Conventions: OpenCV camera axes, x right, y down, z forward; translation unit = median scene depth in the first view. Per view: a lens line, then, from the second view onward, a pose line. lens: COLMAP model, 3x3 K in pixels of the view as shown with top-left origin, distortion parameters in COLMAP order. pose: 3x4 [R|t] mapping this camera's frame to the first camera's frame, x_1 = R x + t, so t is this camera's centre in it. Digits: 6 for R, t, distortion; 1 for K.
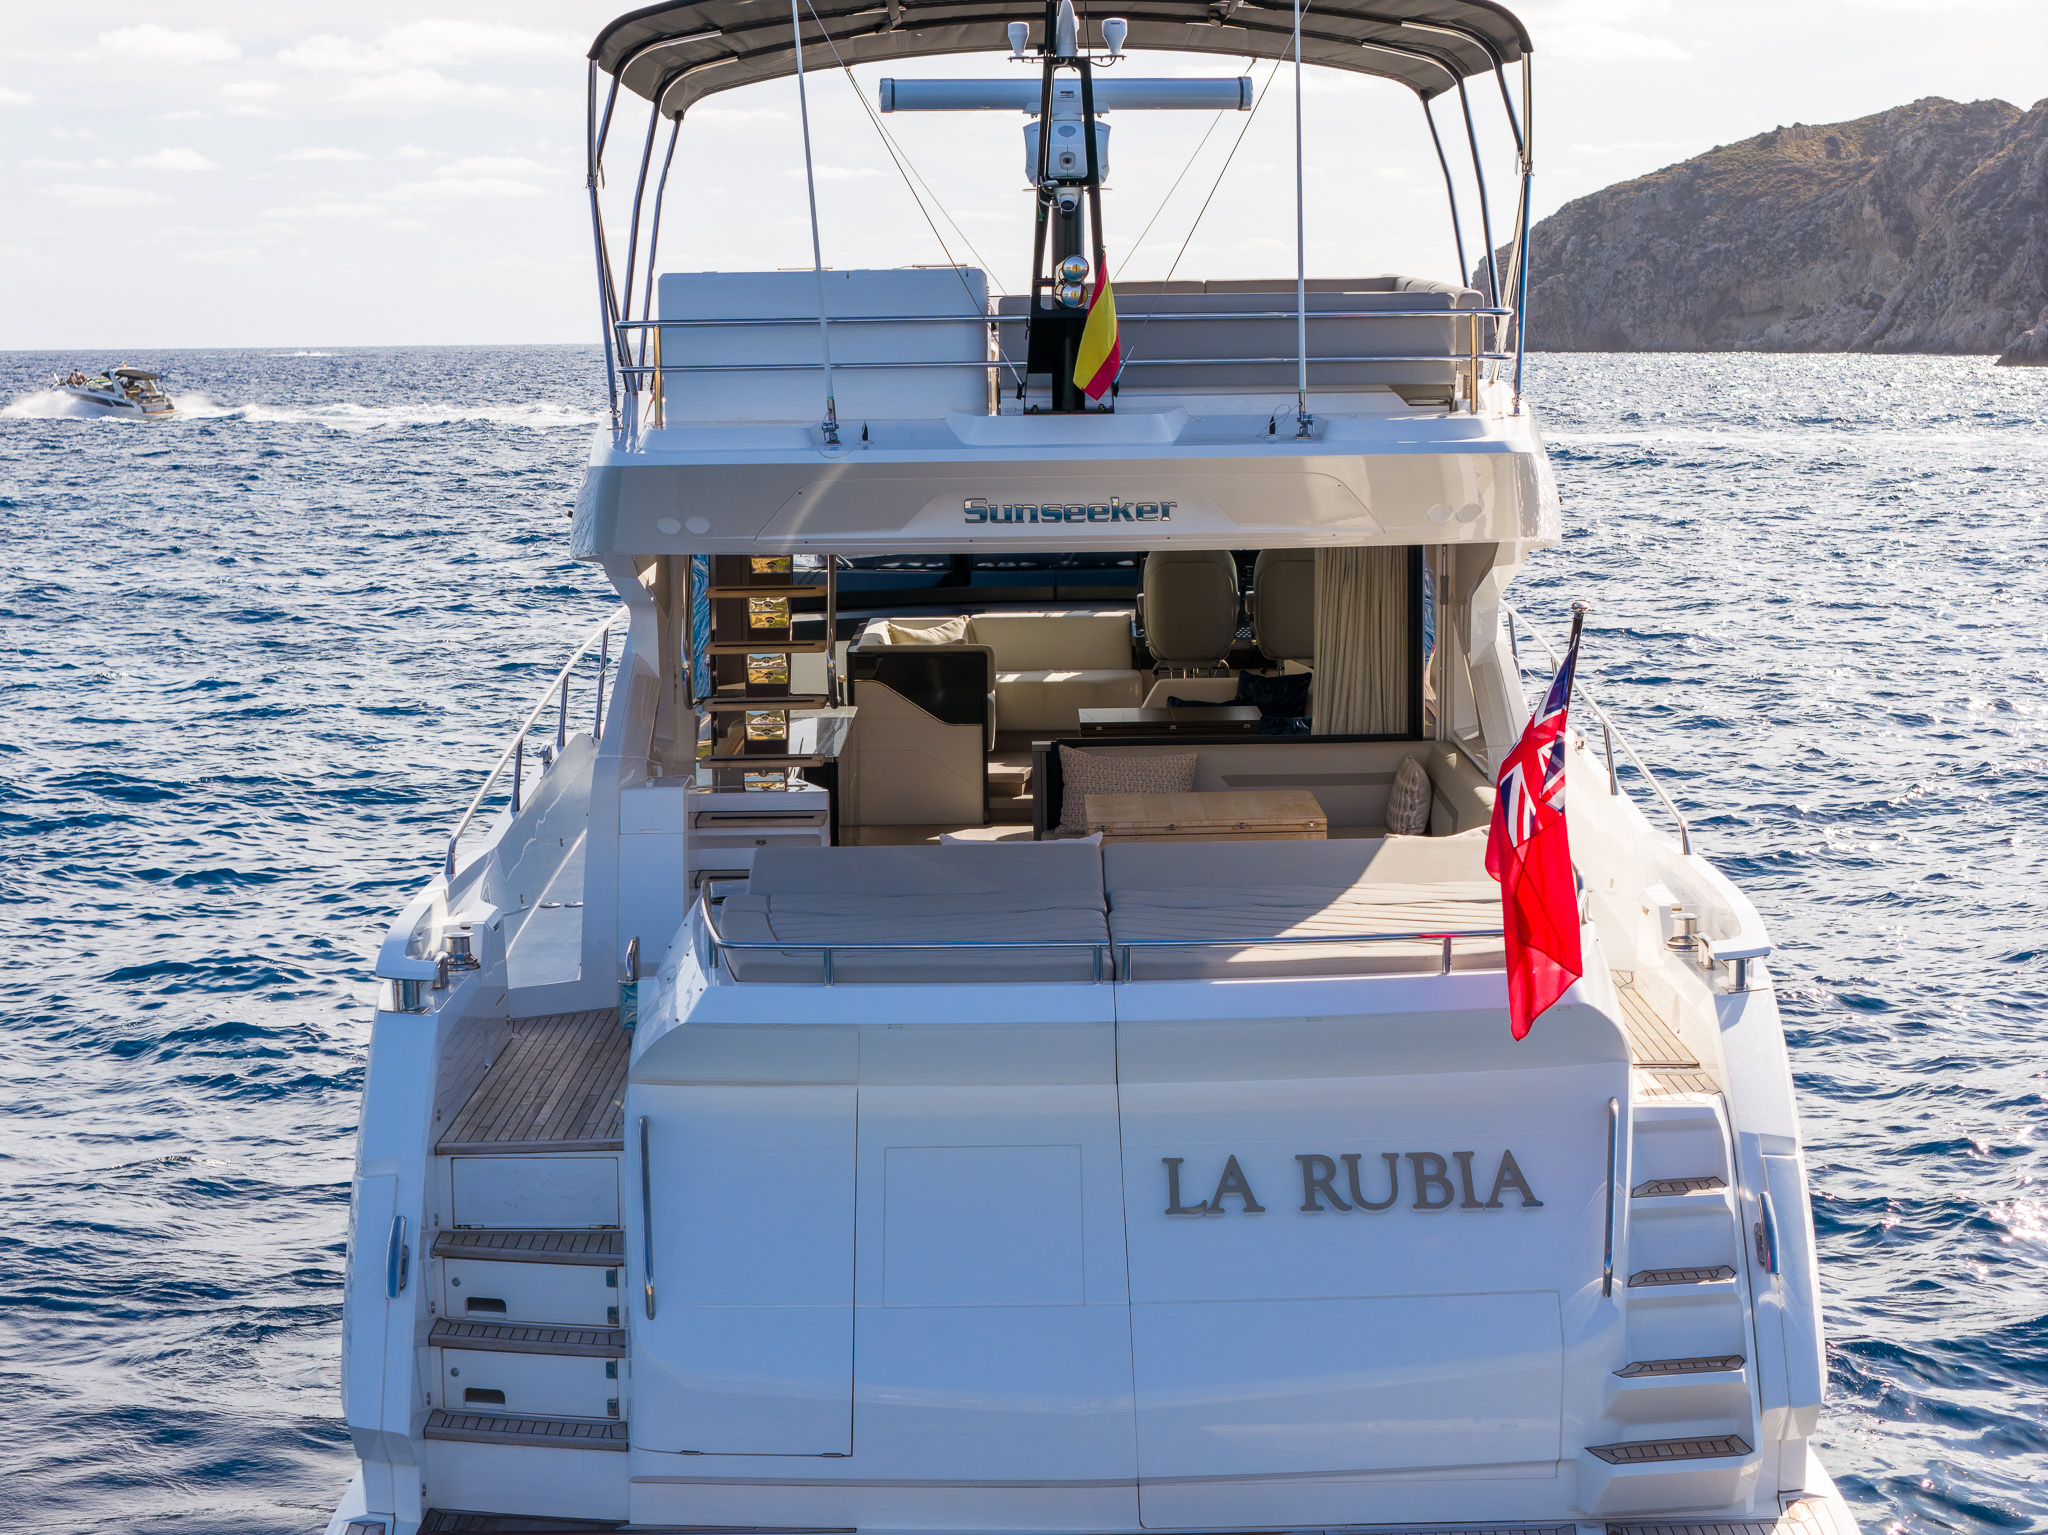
lens RADIAL K [[4168.5, 0, 1024.0], [0, 4168.5, 767.5], [0, 0, 1]] dist [-0.292372, -0.067421]
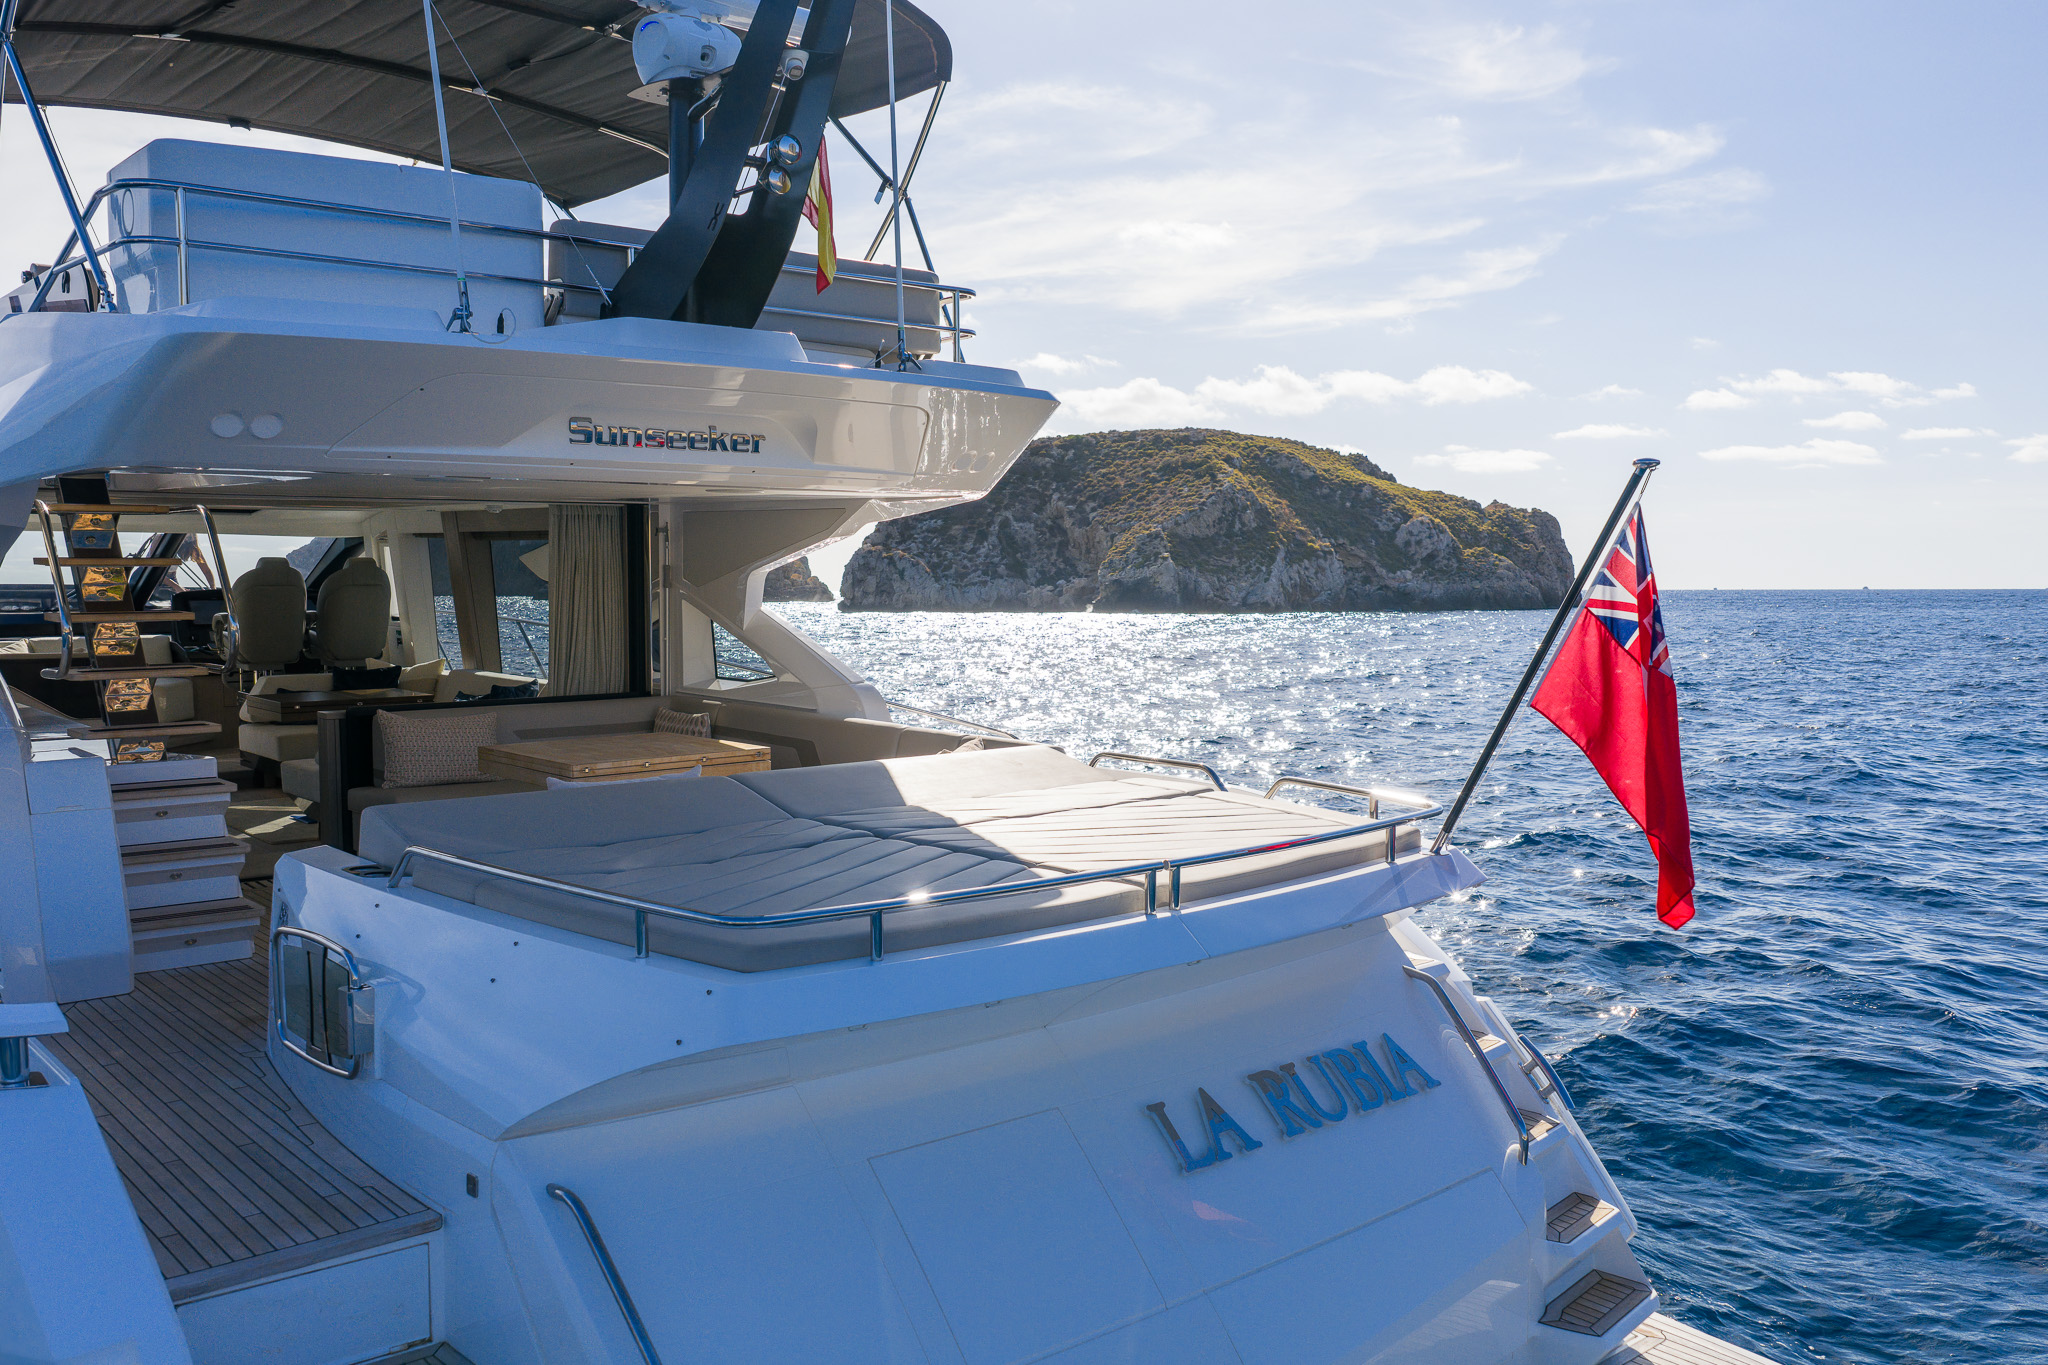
lens RADIAL K [[1729.1, 0, 1024.0], [0, 1729.1, 682.5], [0, 0, 1]] dist [-0.013693, -0.002522]
pose [[0.753976, -0.023789, 0.656471, -0.194651], [0.054818, 0.998137, -0.026789, 0.011324], [-0.654611, 0.056185, 0.753875, 0.642544]]
